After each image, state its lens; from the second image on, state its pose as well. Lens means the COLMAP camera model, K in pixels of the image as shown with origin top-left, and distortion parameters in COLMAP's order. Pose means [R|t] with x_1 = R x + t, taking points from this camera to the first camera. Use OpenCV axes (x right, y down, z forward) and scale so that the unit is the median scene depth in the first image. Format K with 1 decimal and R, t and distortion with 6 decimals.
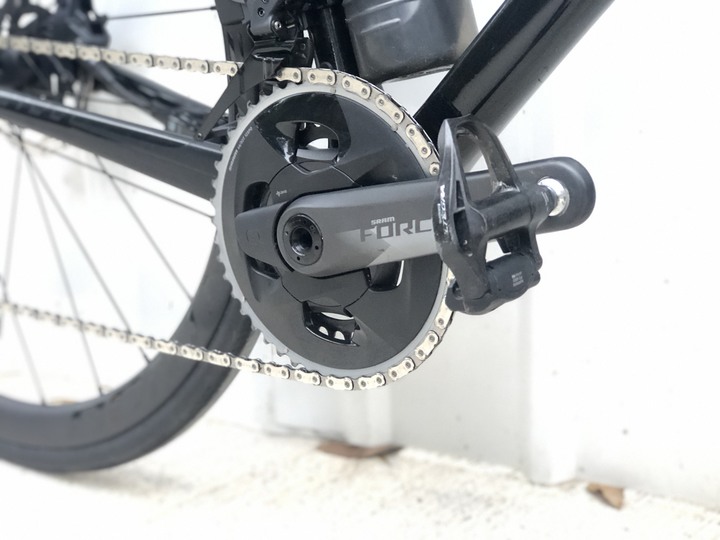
lens RADIAL K [[1186.0, 0, 356.4], [0, 1186.0, 269.2], [0, 0, 1]] dist [-0.066149, 0.000000]
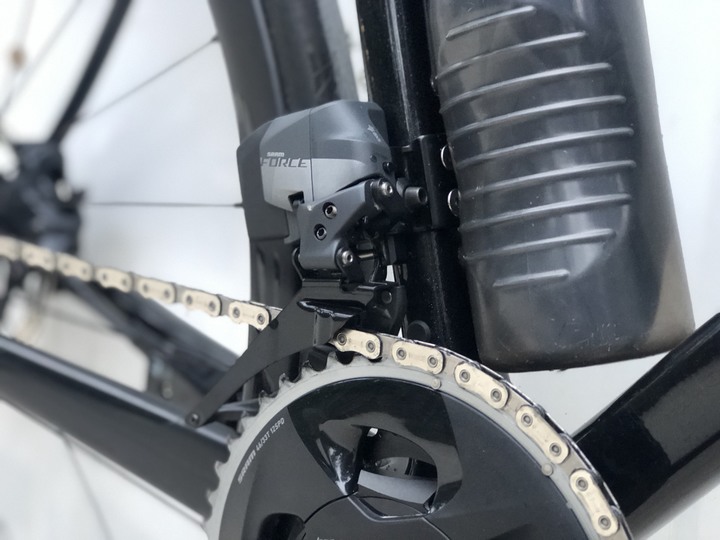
lens RADIAL K [[1186.0, 0, 362.5], [0, 1186.0, 269.3], [0, 0, 1]] dist [-0.066149, 0.000000]
pose [[0.996008, 0.089133, -0.004883, -0.053801], [-0.089010, 0.987516, -0.129960, -0.121702], [-0.006761, 0.129876, 0.991507, 0.413643]]
